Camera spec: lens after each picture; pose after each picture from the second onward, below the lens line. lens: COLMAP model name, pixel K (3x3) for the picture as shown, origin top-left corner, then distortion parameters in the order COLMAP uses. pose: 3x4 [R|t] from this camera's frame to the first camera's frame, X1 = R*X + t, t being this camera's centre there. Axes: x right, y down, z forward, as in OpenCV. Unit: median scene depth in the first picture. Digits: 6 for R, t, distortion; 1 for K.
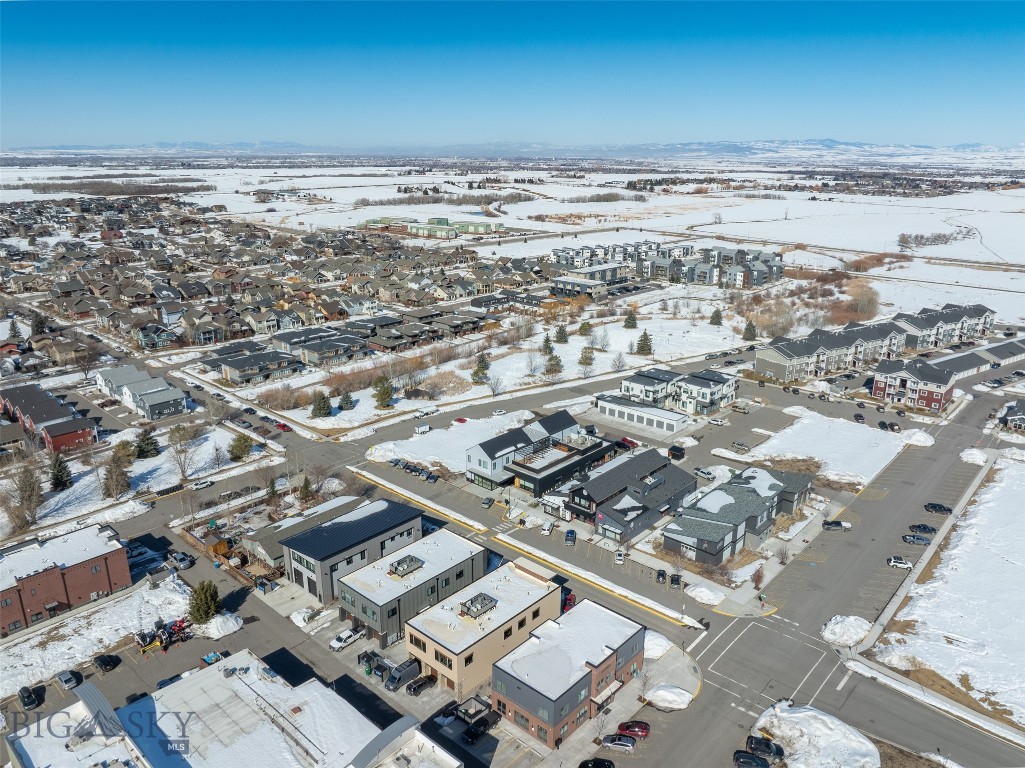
lens RADIAL K [[733.8, 0, 515.0], [0, 733.8, 381.5], [0, 0, 1]] dist [-0.033672, -0.003236]
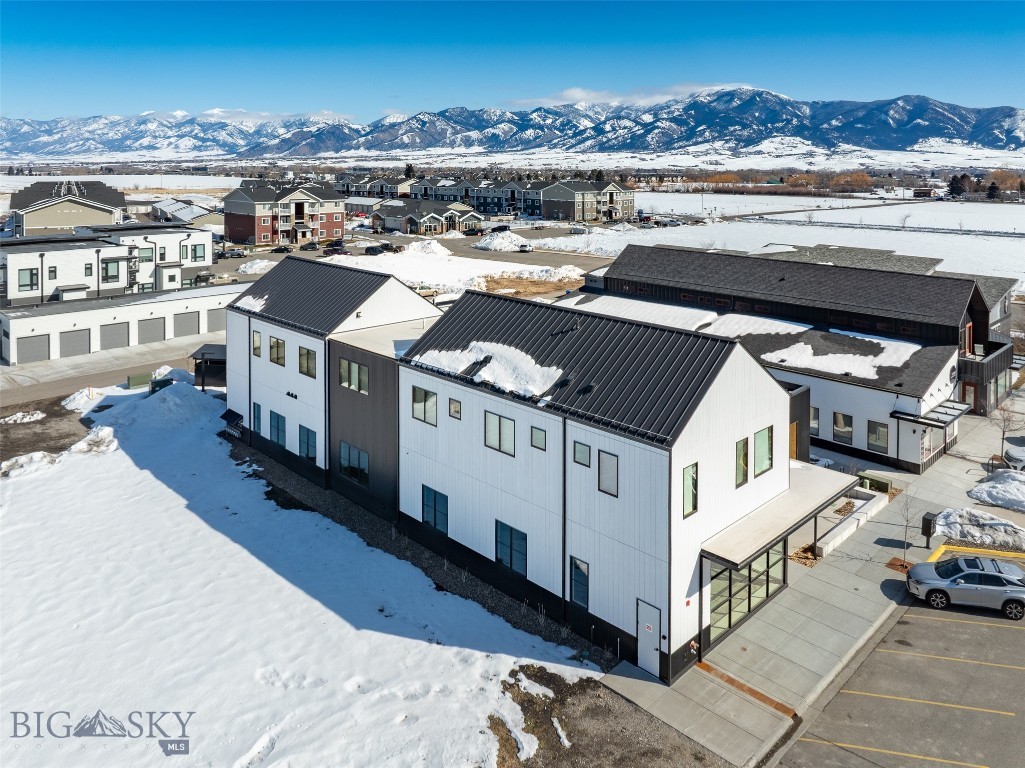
lens RADIAL K [[775.7, 0, 512.8], [0, 775.7, 166.0], [0, 0, 1]] dist [-0.025753, -0.002405]
pose [[0.056168, -0.008598, 0.998384, -0.159860], [0.296974, 0.954848, -0.008485, 0.028036], [-0.953232, 0.296970, 0.056185, 0.762749]]
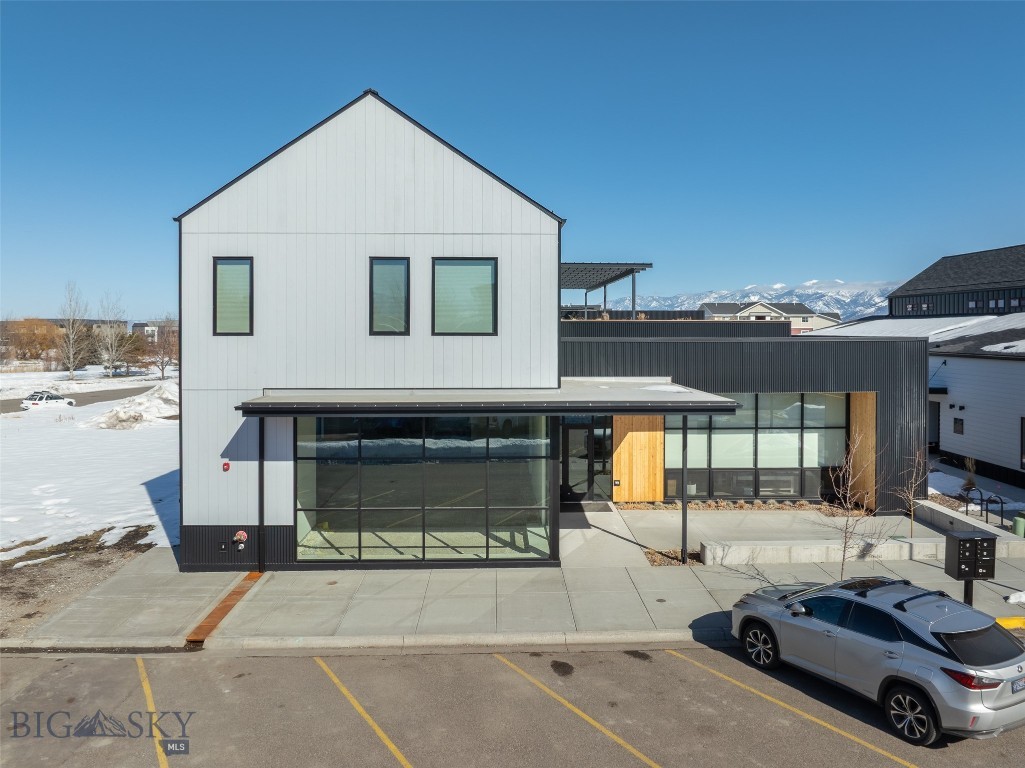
lens RADIAL K [[742.1, 0, 515.2], [0, 742.1, 333.0], [0, 0, 1]] dist [-0.055740, 0.024371]
pose [[0.723447, -0.008881, 0.690323, -0.076160], [0.216478, 0.952407, -0.214612, 0.104210], [-0.655562, 0.304700, 0.690938, 0.692575]]
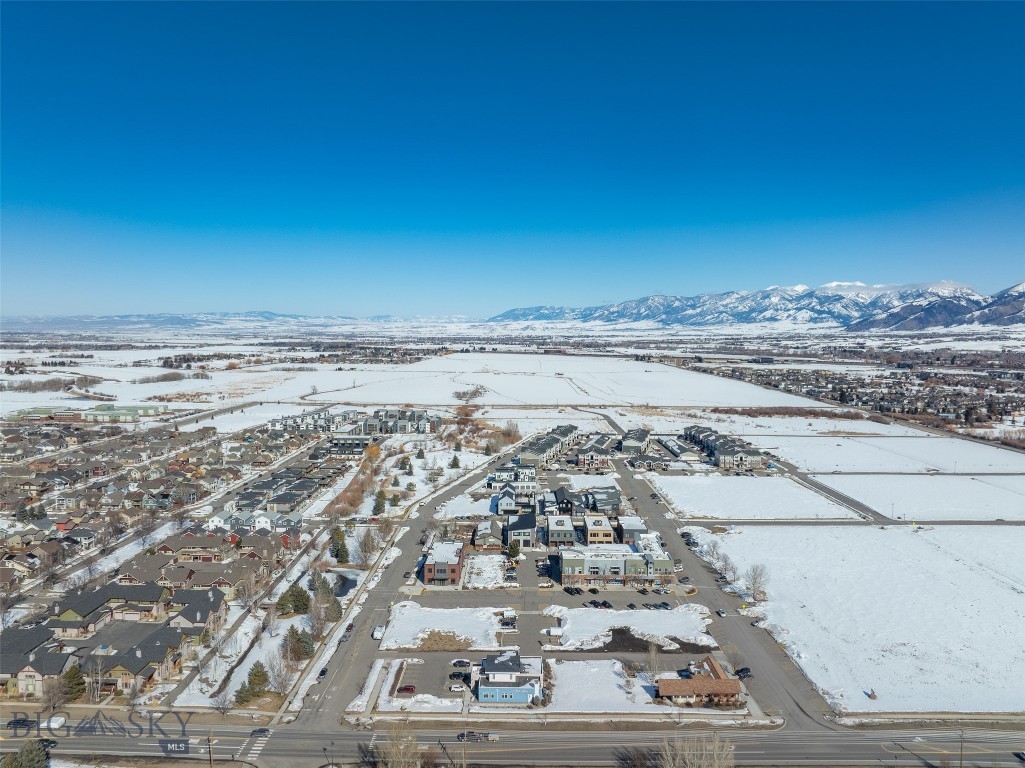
lens RADIAL K [[720.3, 0, 515.7], [0, 720.3, 382.7], [0, 0, 1]] dist [-0.036033, 0.004005]
pose [[0.748209, -0.051057, 0.661496, -1.084040], [0.195625, 0.969686, -0.146424, 0.057843], [-0.633968, 0.238960, 0.735515, -0.525610]]
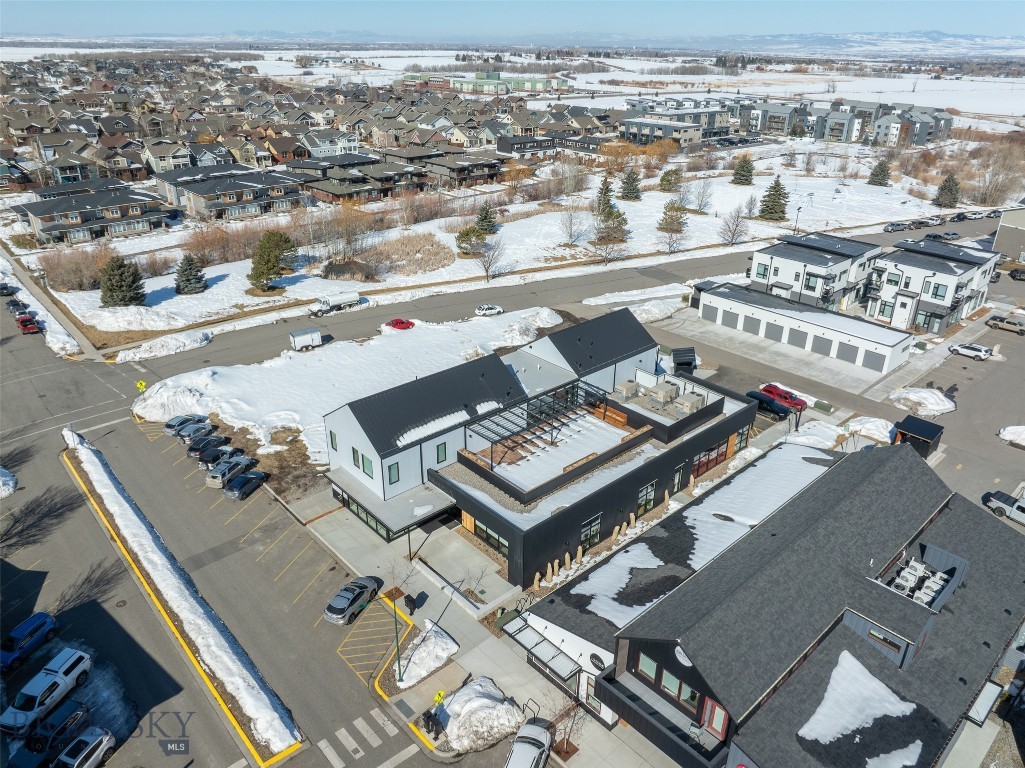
lens RADIAL K [[720.3, 0, 515.7], [0, 720.3, 382.7], [0, 0, 1]] dist [-0.036033, 0.004005]
pose [[0.995103, 0.047122, -0.086885, 0.038013], [-0.034497, 0.989341, 0.141469, 0.021449], [0.092625, -0.137779, 0.986122, 0.517389]]
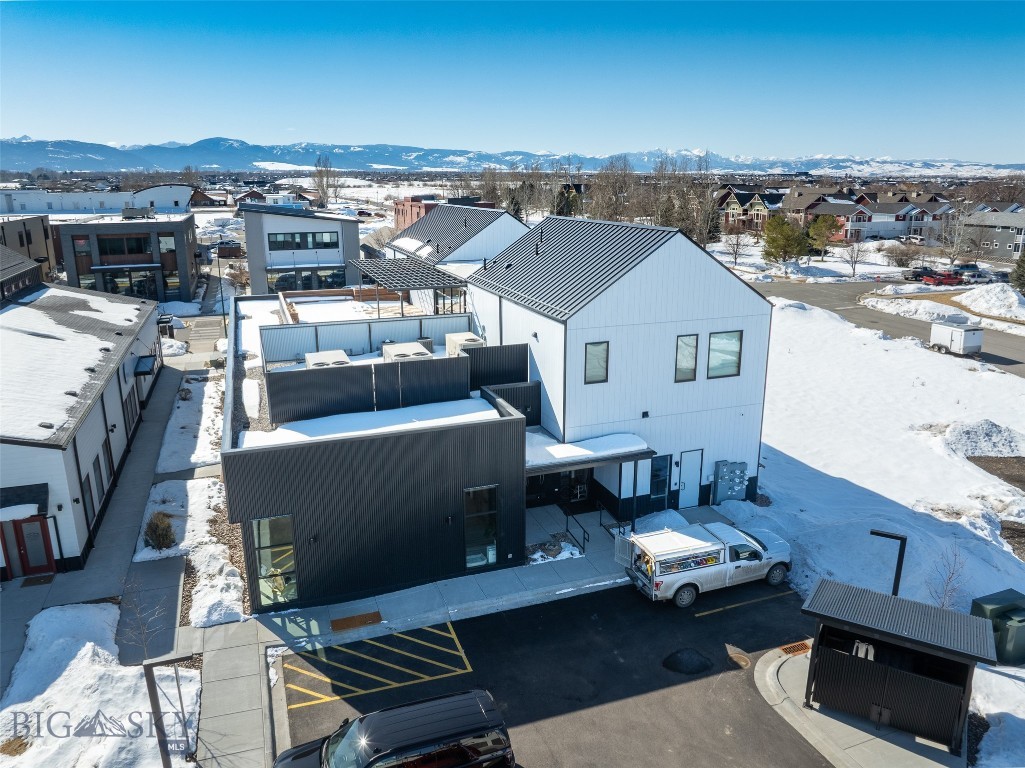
lens RADIAL K [[733.8, 0, 515.0], [0, 733.8, 381.5], [0, 0, 1]] dist [-0.033672, -0.003236]
pose [[-0.467082, 0.230191, -0.853725, 0.167546], [-0.267709, 0.883387, 0.384655, 0.016446], [0.842714, 0.408215, -0.350990, 0.871252]]
